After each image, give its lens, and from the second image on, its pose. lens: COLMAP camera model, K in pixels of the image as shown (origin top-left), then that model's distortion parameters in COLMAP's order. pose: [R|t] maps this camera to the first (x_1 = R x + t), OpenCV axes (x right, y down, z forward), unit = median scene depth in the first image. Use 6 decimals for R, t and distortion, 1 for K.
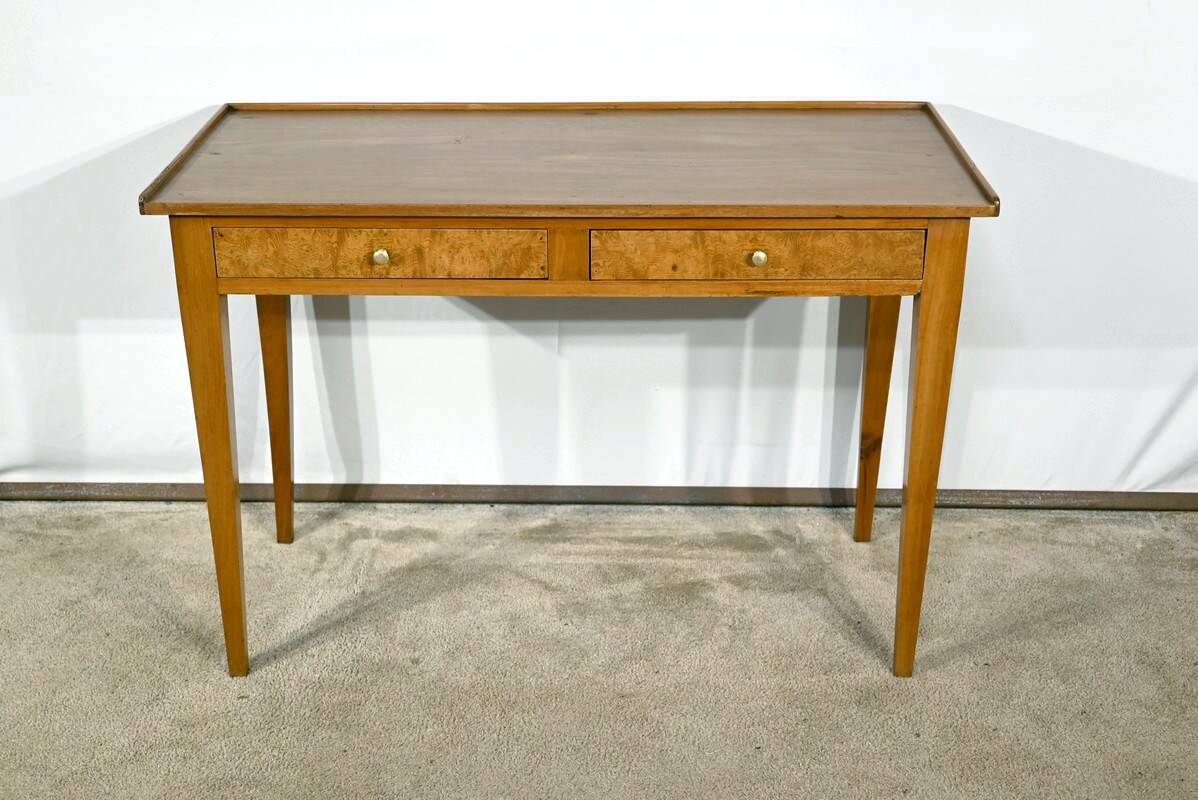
lens RADIAL K [[1624.7, 0, 599.5], [0, 1624.7, 376.7], [0, 0, 1]] dist [-0.007768, -0.000332]
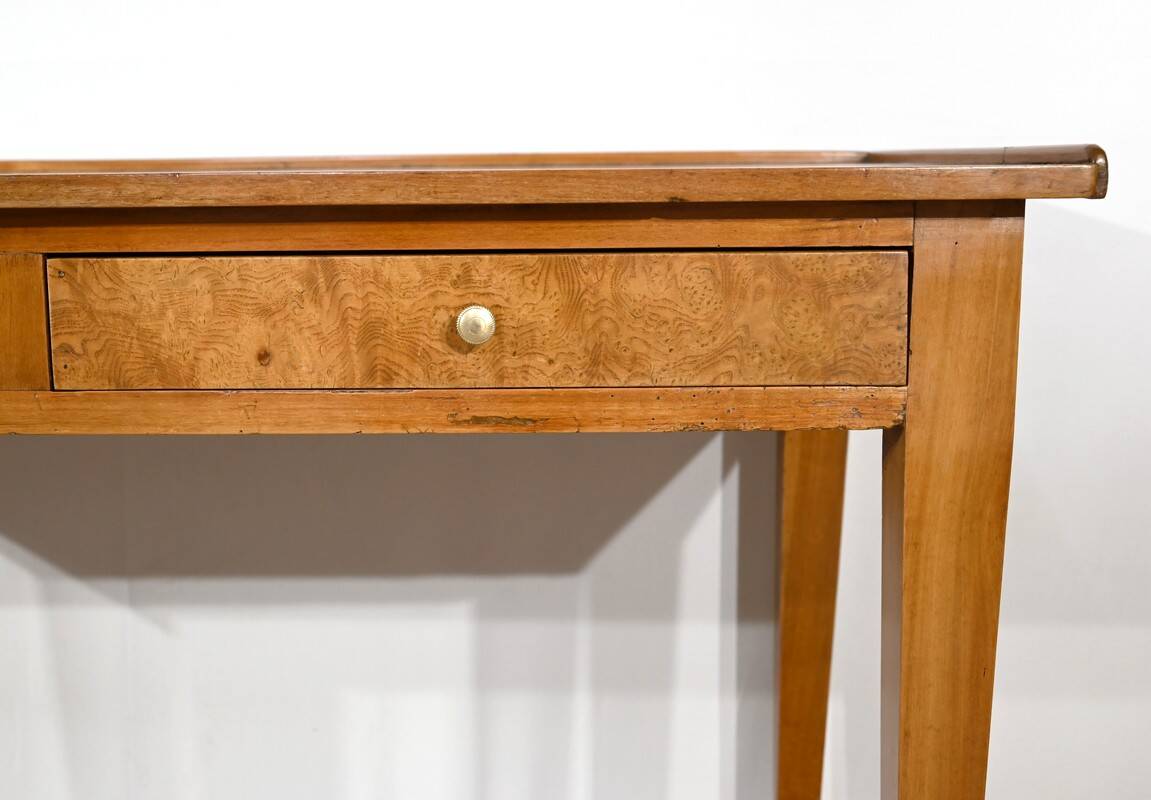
lens RADIAL K [[1391.9, 0, 508.8], [0, 1391.9, 368.6], [0, 0, 1]] dist [-0.002496, 0.000781]
pose [[0.999490, -0.002773, -0.031815, 0.115403], [-0.006024, 0.961975, -0.273073, 0.026527], [0.031363, 0.273125, 0.961467, 0.680280]]
